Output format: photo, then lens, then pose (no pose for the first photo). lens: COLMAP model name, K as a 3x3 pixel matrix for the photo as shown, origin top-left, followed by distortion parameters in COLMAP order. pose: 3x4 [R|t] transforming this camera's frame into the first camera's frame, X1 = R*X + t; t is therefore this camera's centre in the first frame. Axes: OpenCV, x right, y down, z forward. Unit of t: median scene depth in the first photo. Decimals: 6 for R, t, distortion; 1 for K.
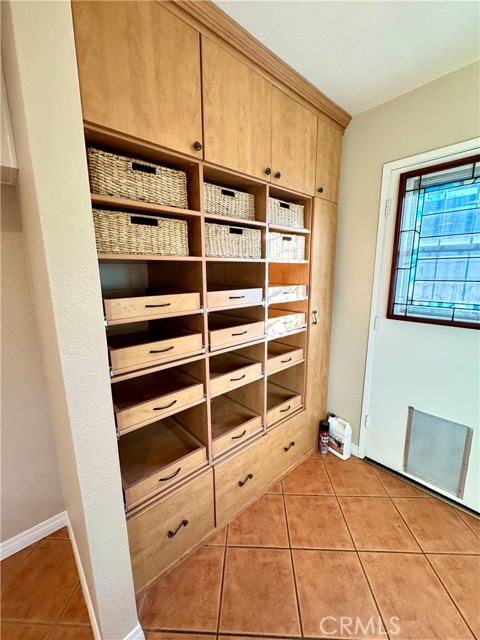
lens RADIAL K [[255.6, 0, 241.5], [0, 255.6, 320.7], [0, 0, 1]] dist [-0.001658, 0.000942]
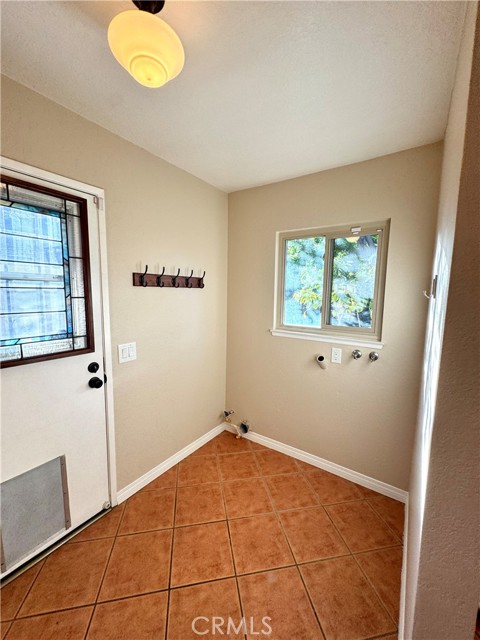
lens RADIAL K [[255.6, 0, 241.2], [0, 255.6, 319.0], [0, 0, 1]] dist [-0.001658, 0.000942]
pose [[-0.236571, -0.101433, 0.966305, -0.195273], [0.157804, 0.977320, 0.141223, -0.143523], [-0.958714, 0.185896, -0.215199, 0.467146]]
